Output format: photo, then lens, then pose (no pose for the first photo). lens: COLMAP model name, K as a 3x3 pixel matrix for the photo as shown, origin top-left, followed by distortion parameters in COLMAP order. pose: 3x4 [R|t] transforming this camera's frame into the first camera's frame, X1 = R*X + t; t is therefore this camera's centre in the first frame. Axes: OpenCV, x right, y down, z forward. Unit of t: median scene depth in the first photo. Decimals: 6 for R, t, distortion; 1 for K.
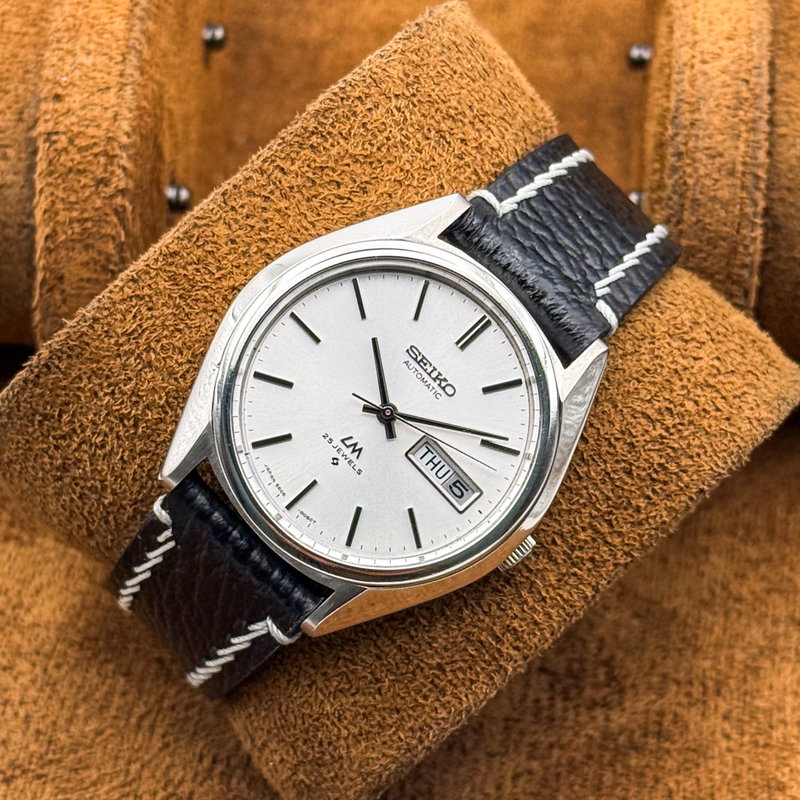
lens RADIAL K [[2611.1, 0, 399.0], [0, 2611.1, 425.6], [0, 0, 1]] dist [0.069821, -0.013901]
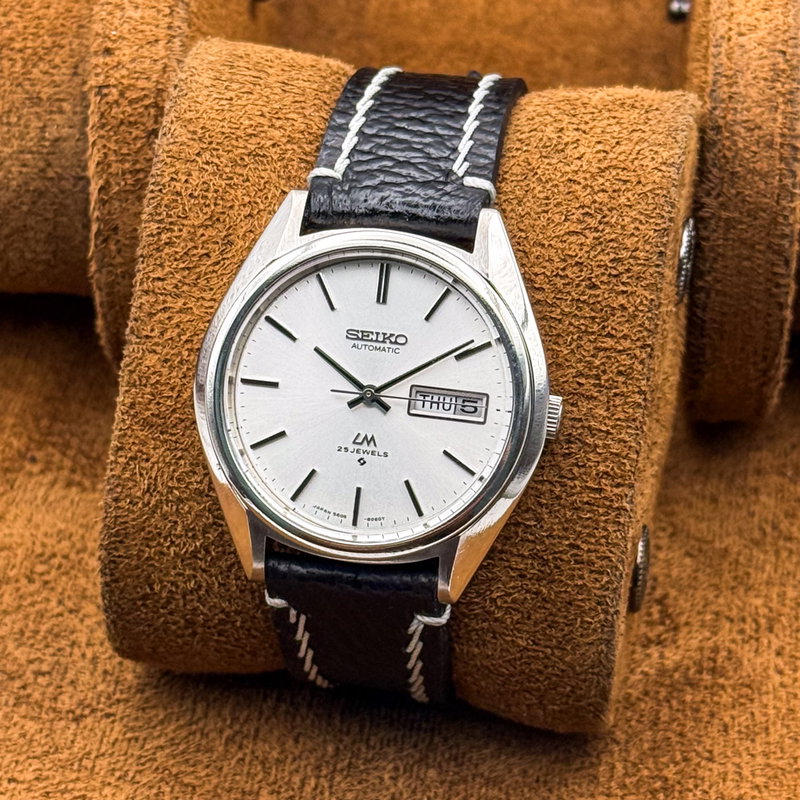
lens RADIAL K [[2611.1, 0, 399.0], [0, 2611.1, 425.6], [0, 0, 1]] dist [0.069821, -0.013901]
pose [[0.756374, -0.639100, -0.139462, 0.138619], [0.639882, 0.767147, -0.045130, 0.057791], [0.135830, -0.055104, 0.989199, -0.038551]]
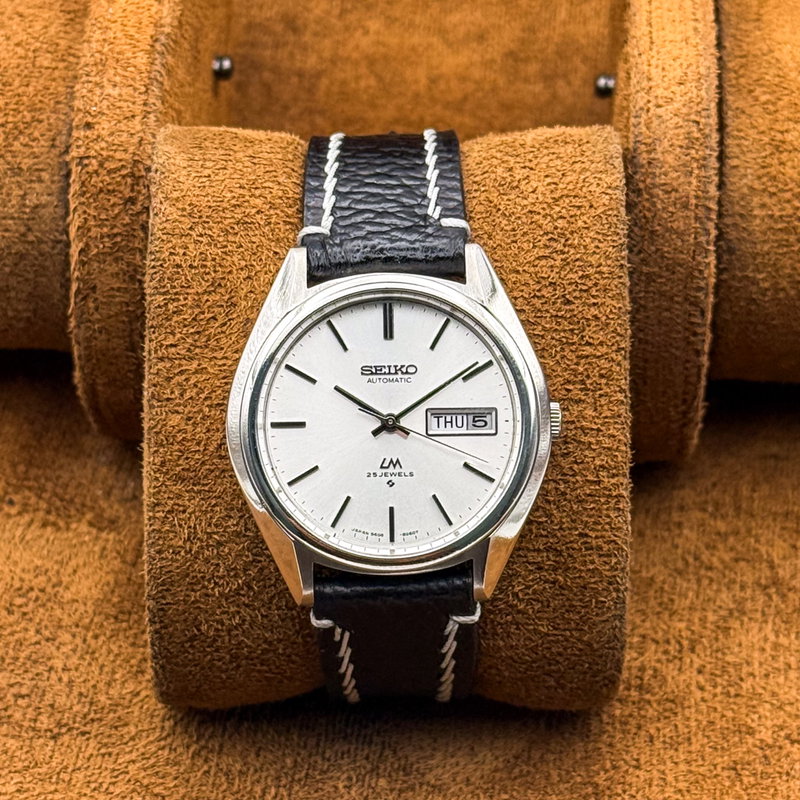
lens RADIAL K [[2611.1, 0, 399.0], [0, 2611.1, 425.6], [0, 0, 1]] dist [0.069821, -0.013901]
pose [[0.676538, -0.736392, -0.004850, 0.002691], [0.736164, 0.676131, 0.030148, -0.034866], [-0.018921, -0.023967, 0.999534, -0.157102]]
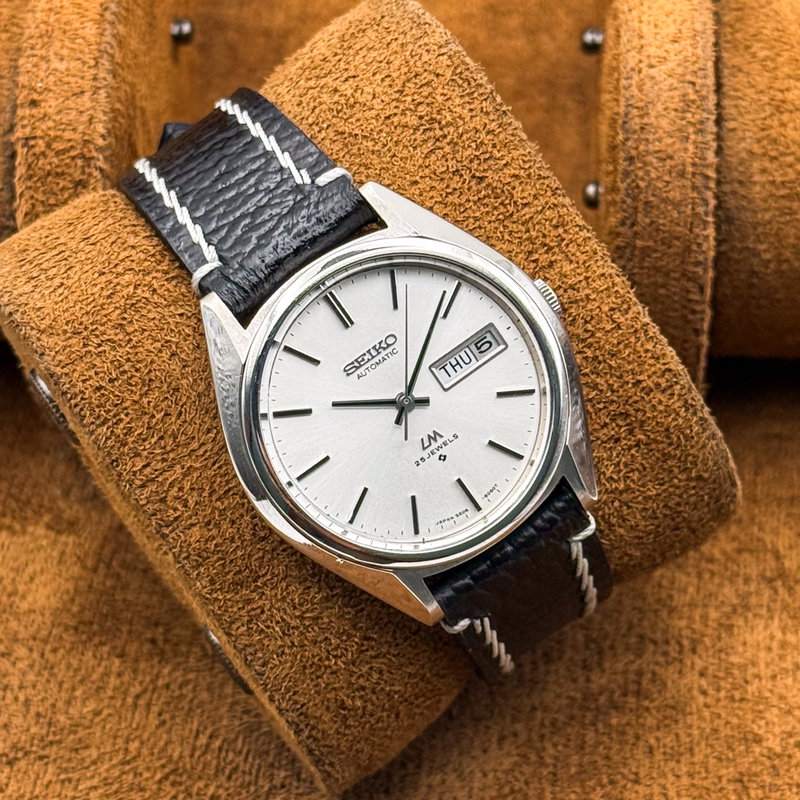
lens RADIAL K [[2611.1, 0, 399.0], [0, 2611.1, 425.6], [0, 0, 1]] dist [0.069821, -0.013901]
pose [[0.147775, -0.988870, -0.017261, 0.003801], [0.973655, 0.142392, 0.178103, -0.185744], [-0.173663, -0.043126, 0.983860, -0.028018]]
